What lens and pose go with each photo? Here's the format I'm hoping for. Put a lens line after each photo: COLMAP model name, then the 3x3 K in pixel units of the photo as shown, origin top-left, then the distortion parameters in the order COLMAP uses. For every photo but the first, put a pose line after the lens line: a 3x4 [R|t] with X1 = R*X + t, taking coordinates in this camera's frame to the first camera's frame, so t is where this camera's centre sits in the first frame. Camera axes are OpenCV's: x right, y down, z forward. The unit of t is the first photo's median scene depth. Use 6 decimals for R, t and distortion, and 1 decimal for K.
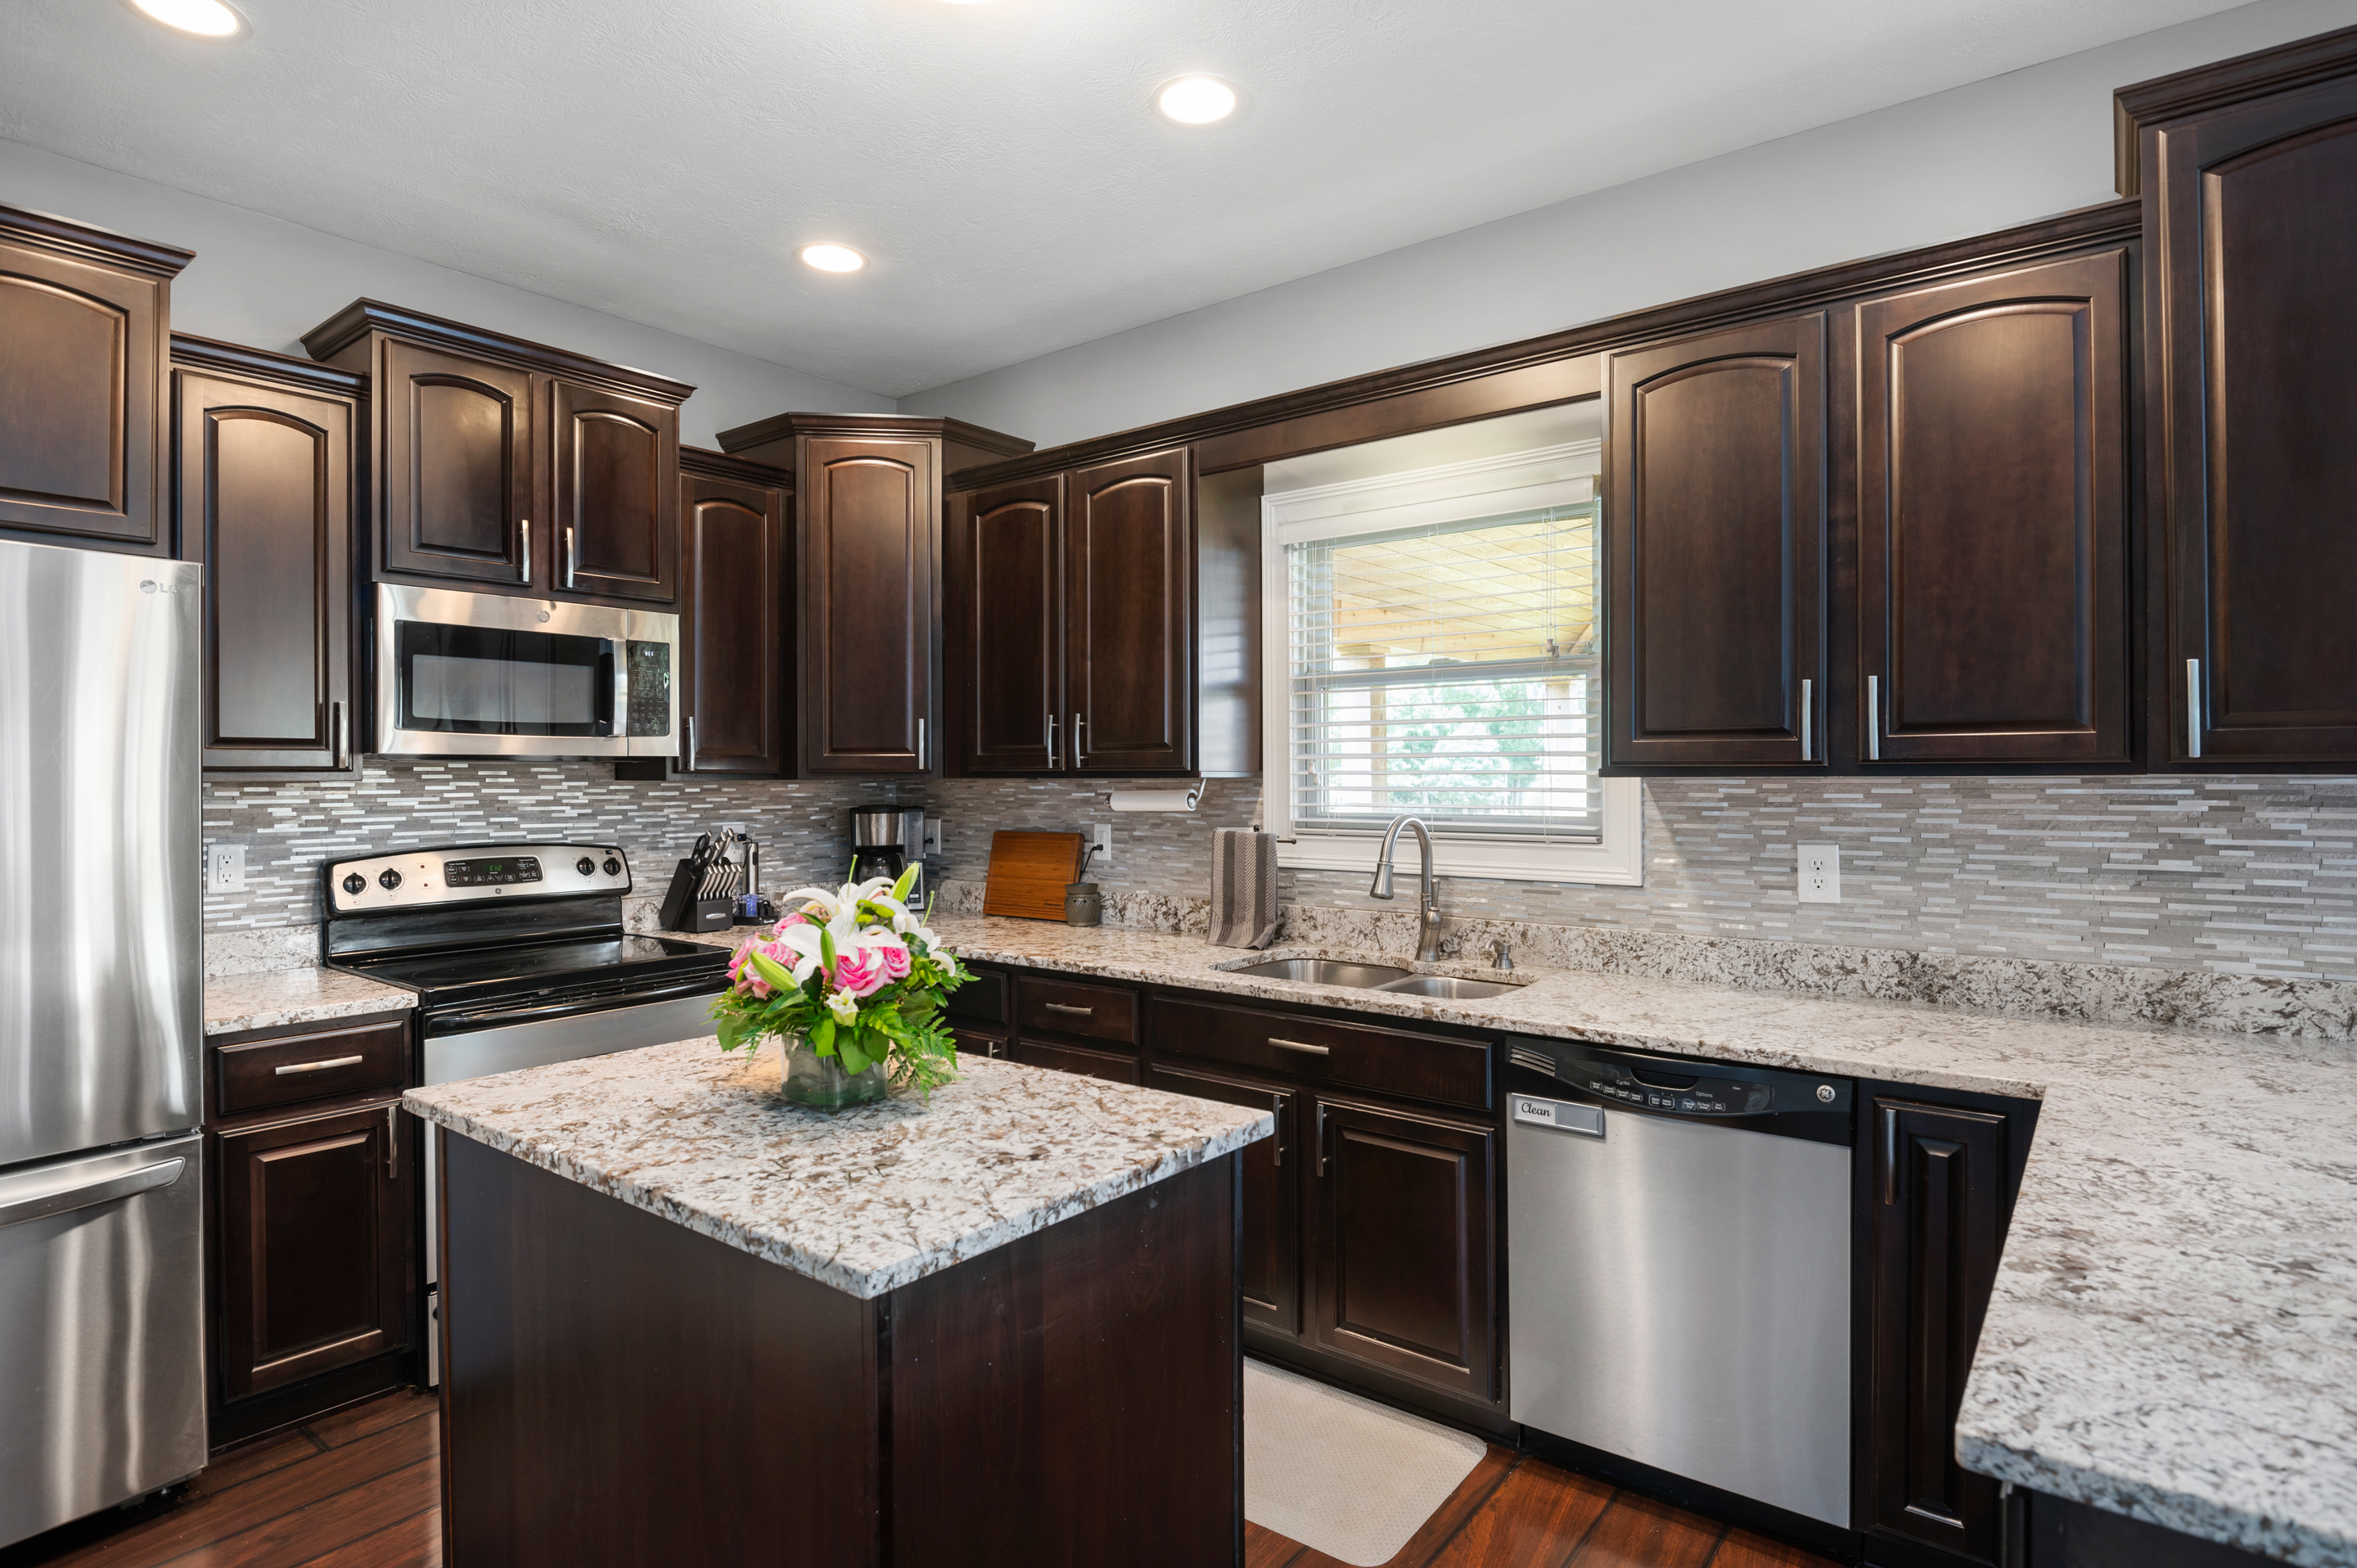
lens RADIAL K [[1195.2, 0, 1179.1], [0, 1195.2, 770.1], [0, 0, 1]] dist [-0.022473, 0.000109]
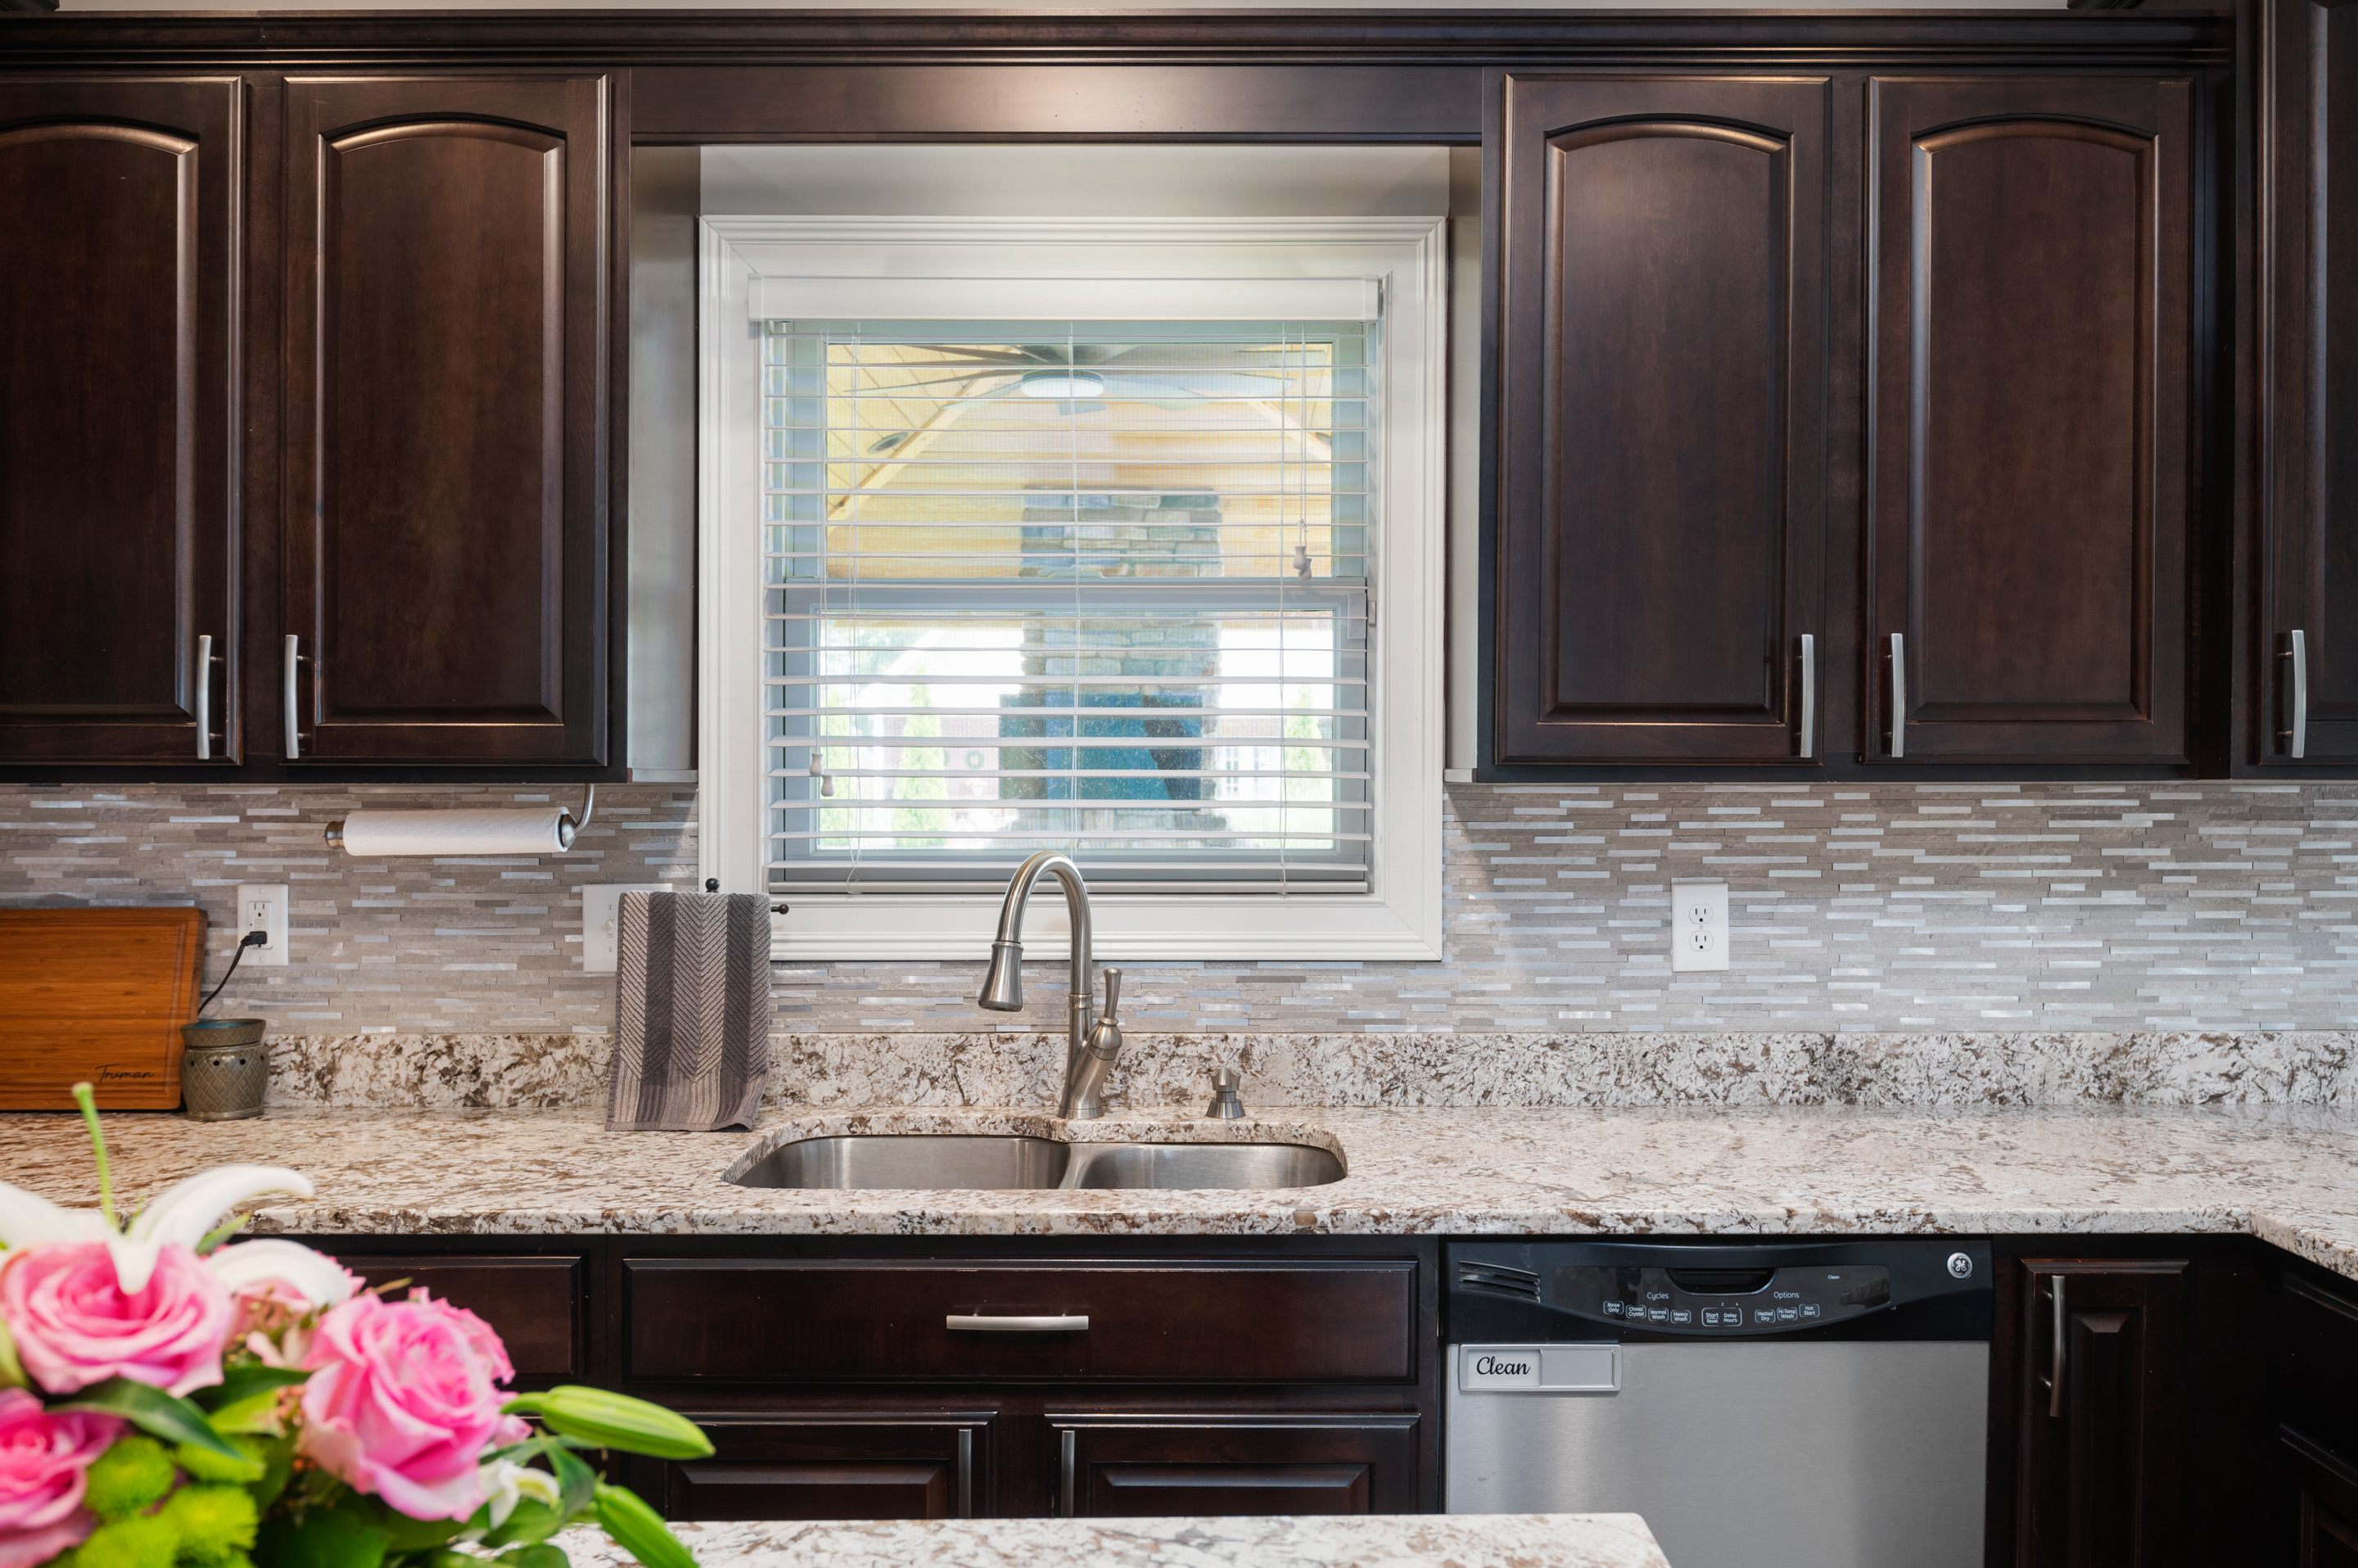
lens RADIAL K [[1836.7, 0, 1178.9], [0, 1836.7, 790.6], [0, 0, 1]] dist [-0.004812, -0.005981]
pose [[0.785224, -0.001205, 0.619210, -0.320363], [-0.005141, 0.999951, 0.008465, 0.002880], [-0.619190, -0.009830, 0.785180, 0.358940]]
